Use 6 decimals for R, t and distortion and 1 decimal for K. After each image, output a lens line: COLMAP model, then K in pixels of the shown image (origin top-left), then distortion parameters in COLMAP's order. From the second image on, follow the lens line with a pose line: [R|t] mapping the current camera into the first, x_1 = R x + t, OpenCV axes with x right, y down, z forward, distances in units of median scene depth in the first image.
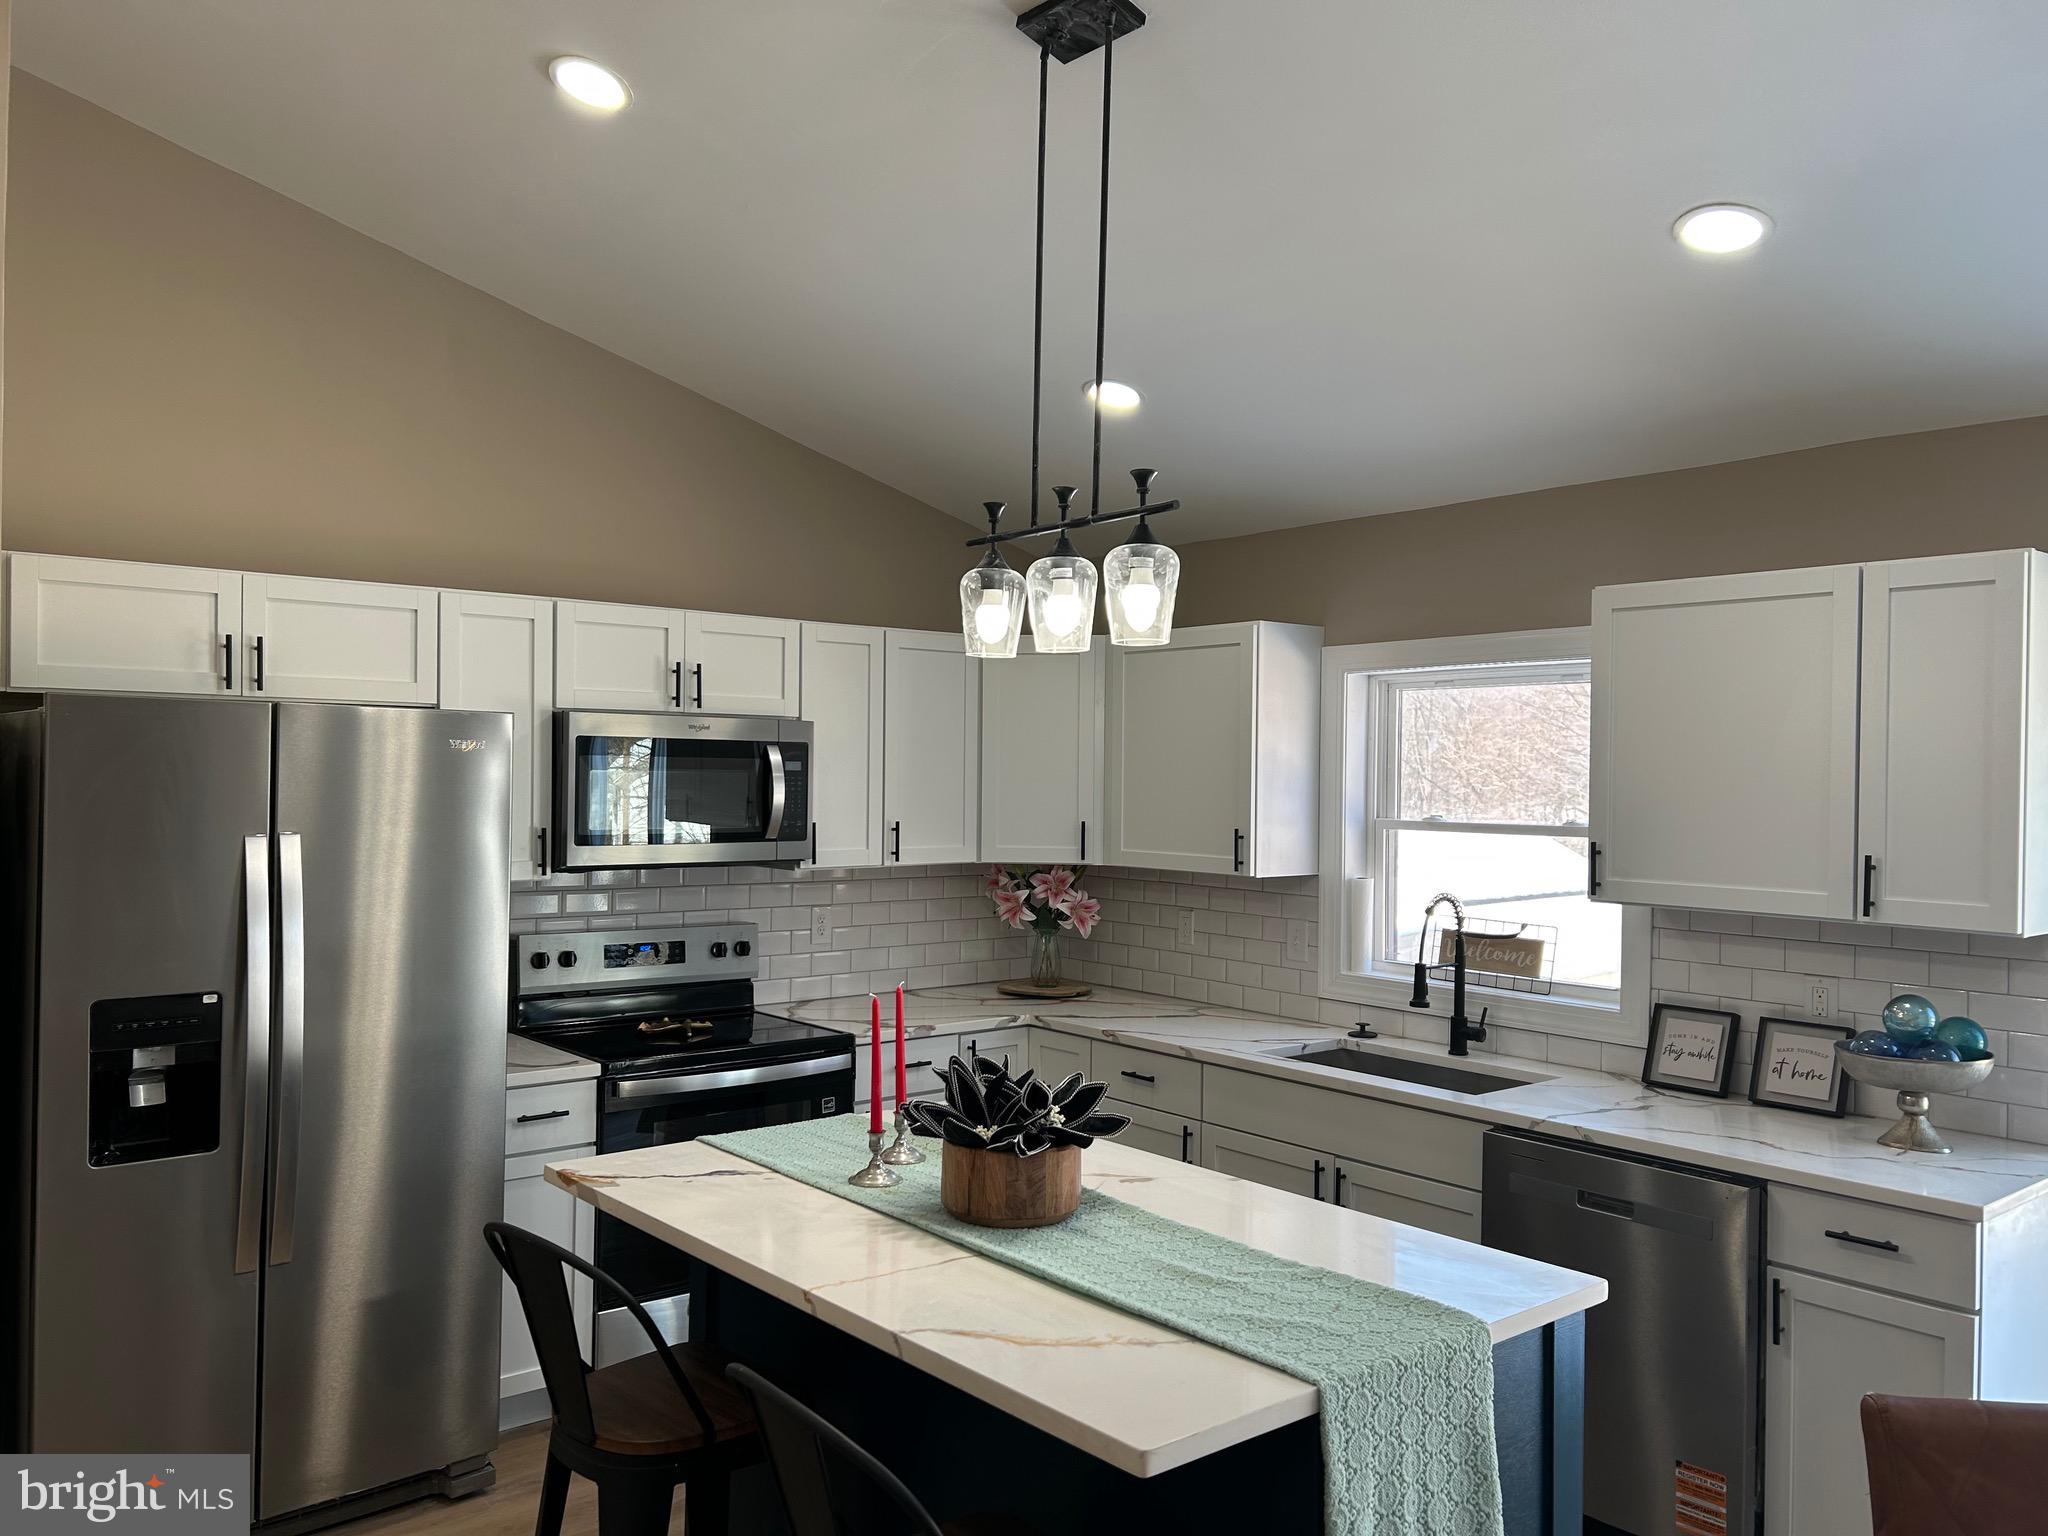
lens RADIAL K [[1535.3, 0, 1010.3], [0, 1535.3, 775.4], [0, 0, 1]] dist [0.047150, -0.042017]
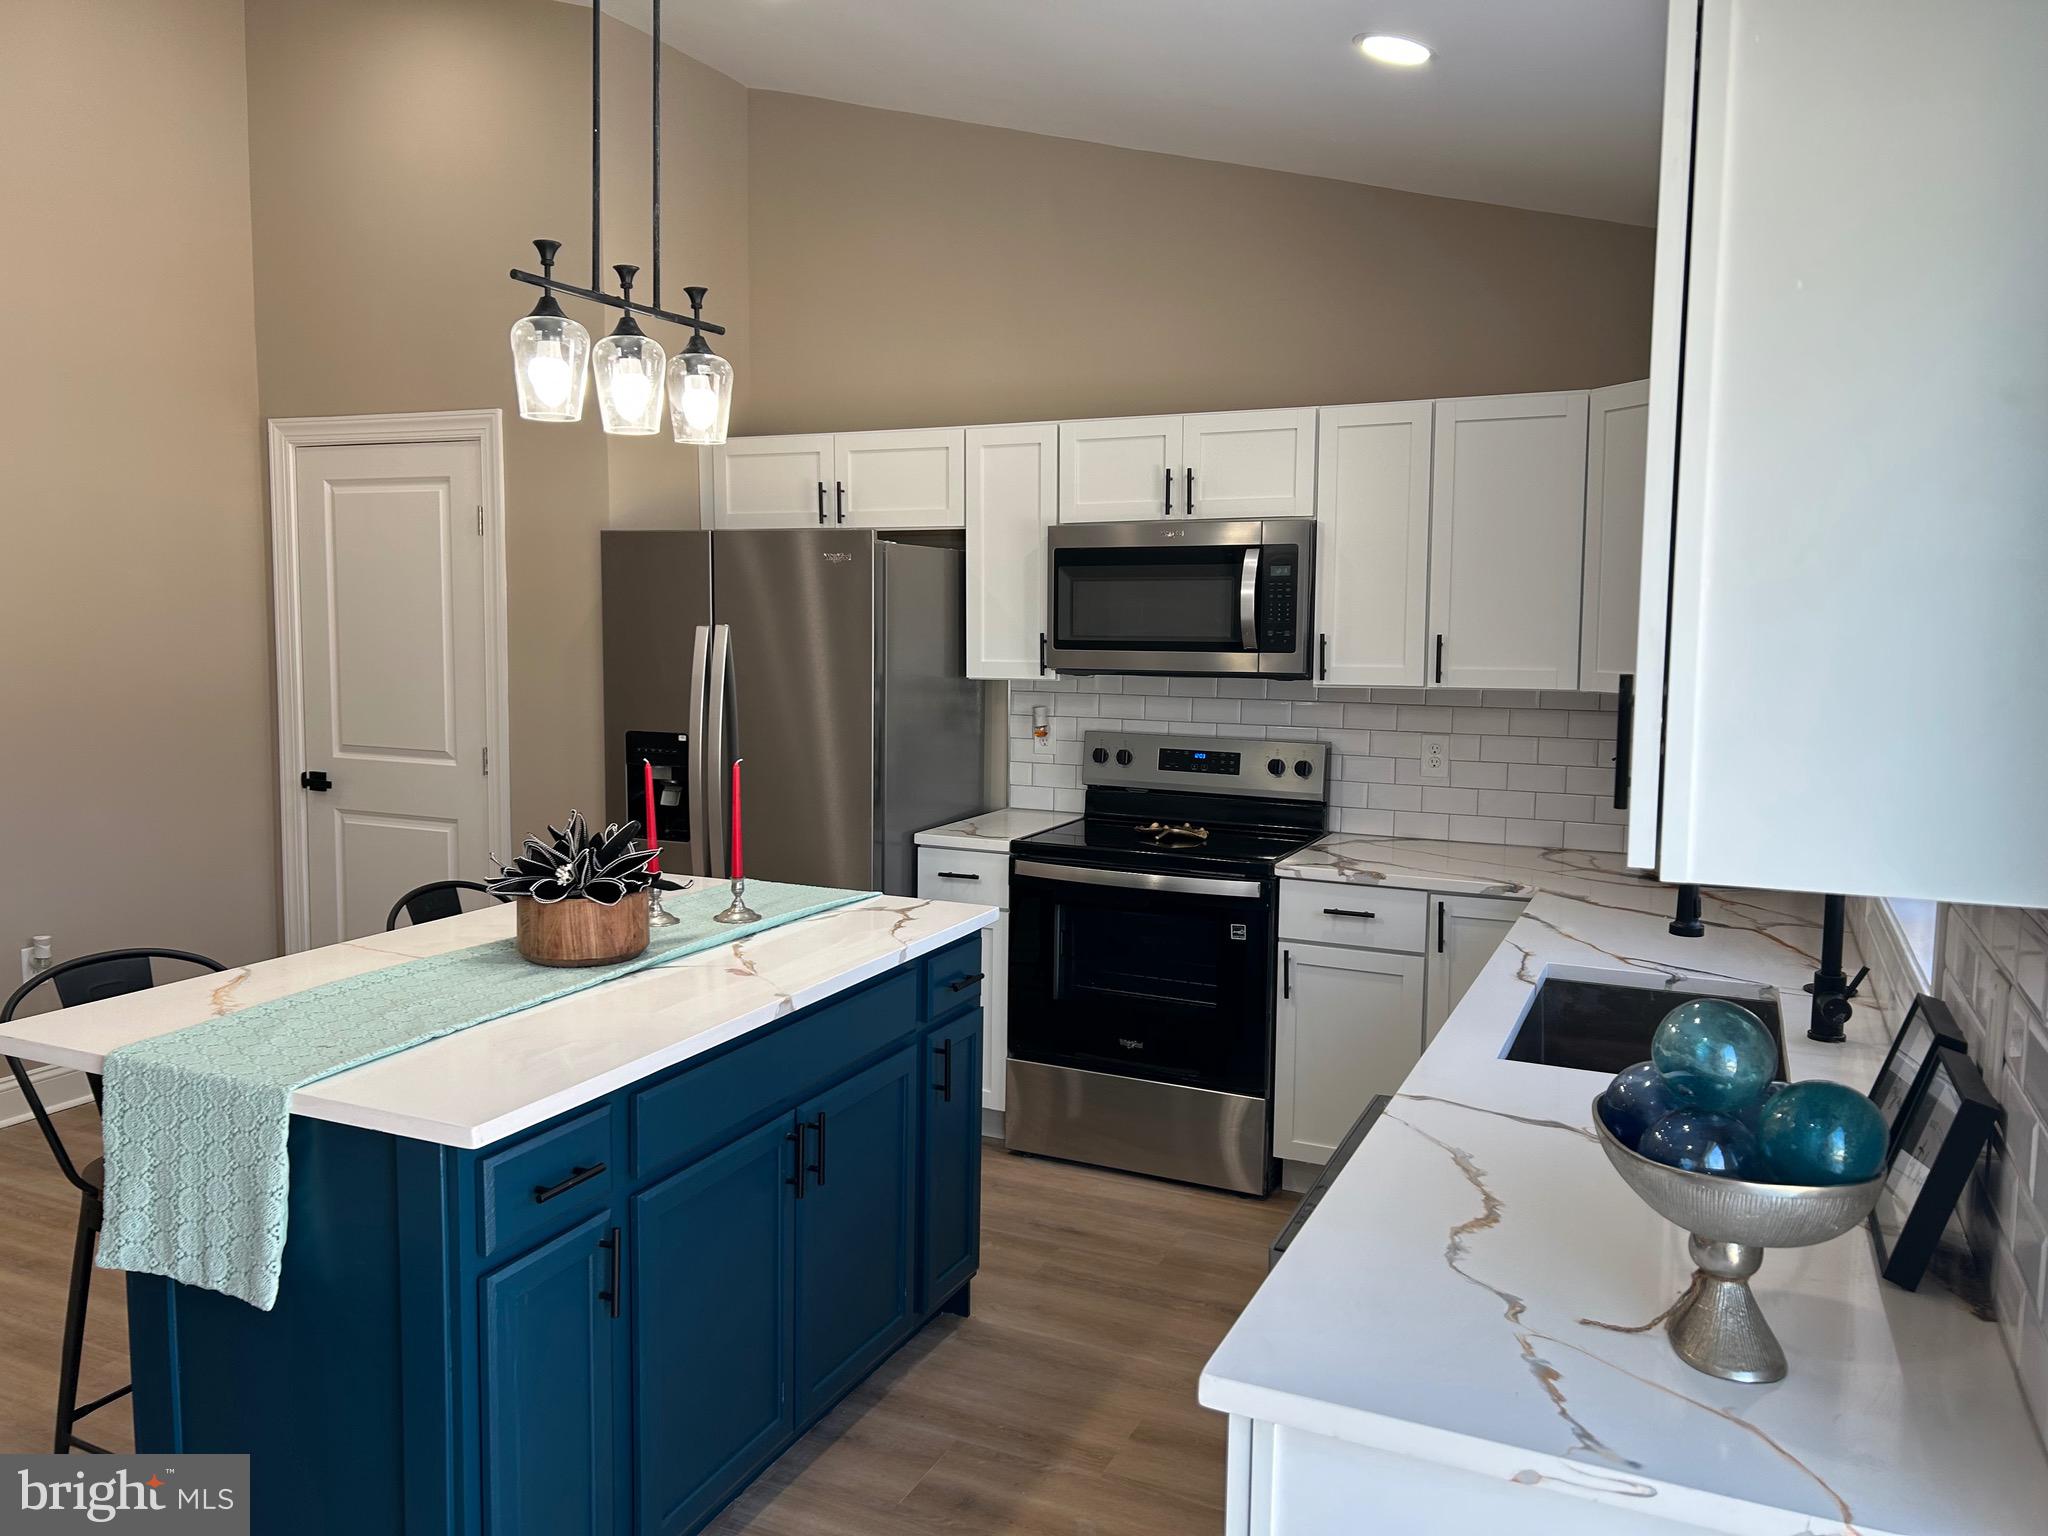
lens RADIAL K [[1535.3, 0, 1023.2], [0, 1535.3, 770.1], [0, 0, 1]] dist [0.047150, -0.042017]
pose [[0.423986, 0.082632, -0.901891, 0.675842], [-0.001362, 0.995886, 0.090604, 0.031562], [0.905668, -0.037186, 0.422354, 0.499816]]
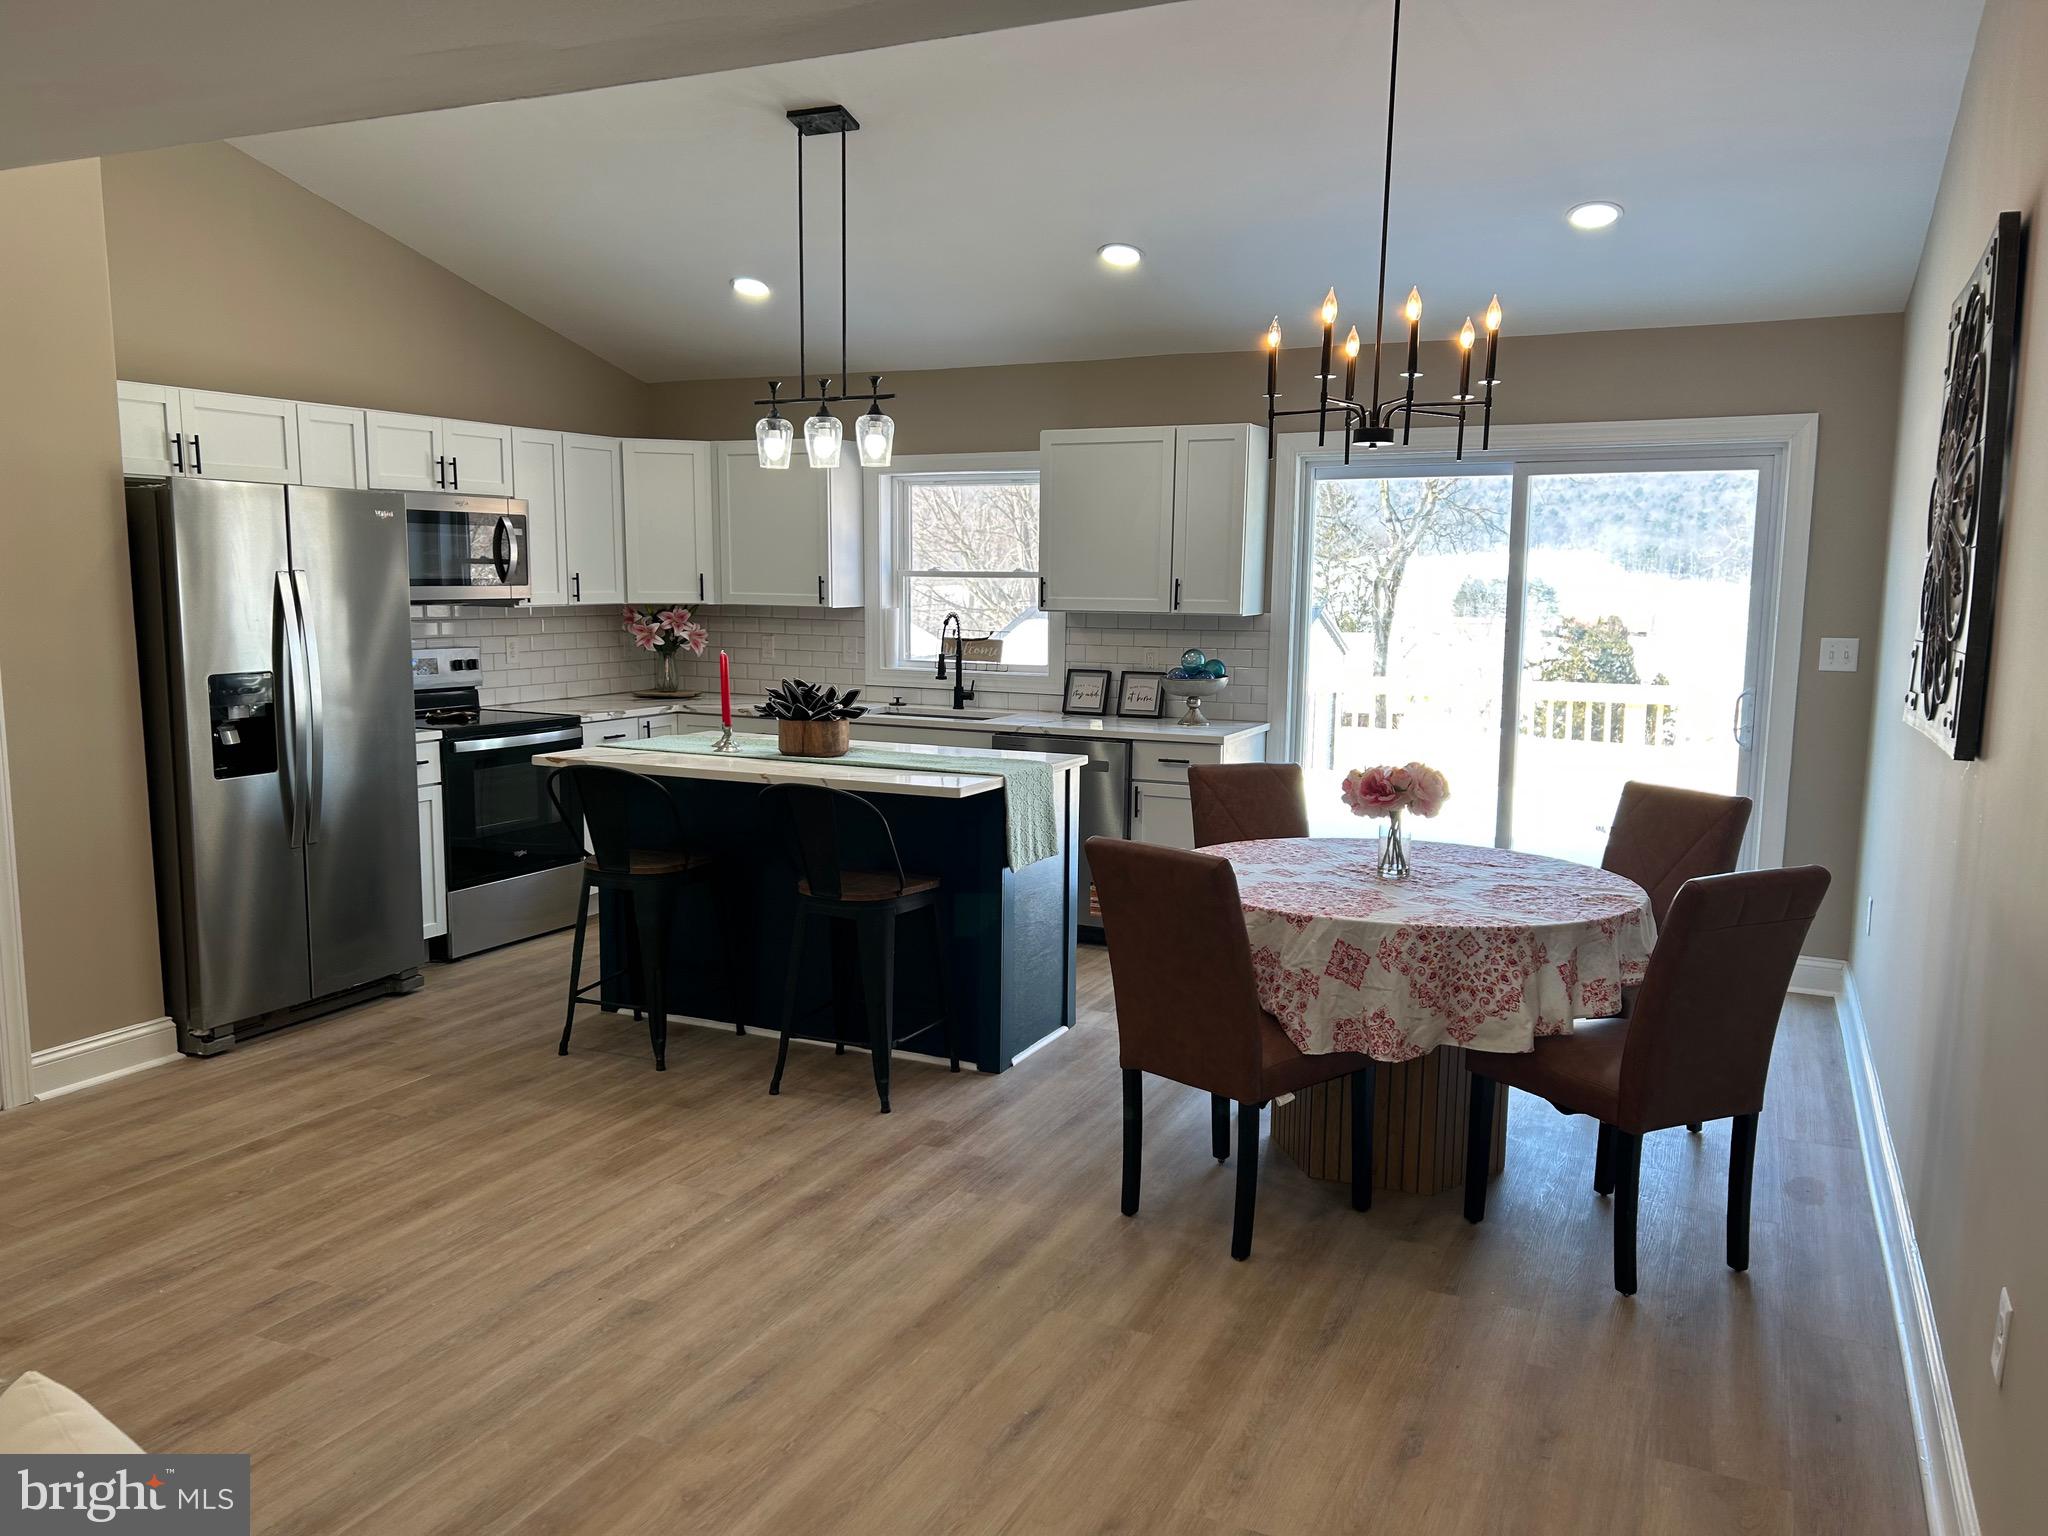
lens RADIAL K [[1535.3, 0, 1015.6], [0, 1535.3, 781.5], [0, 0, 1]] dist [0.047150, -0.042017]
pose [[0.907671, -0.062078, 0.415066, -0.352280], [0.002370, 0.989742, 0.142845, 0.020322], [-0.419675, -0.128673, 0.898508, -0.538574]]
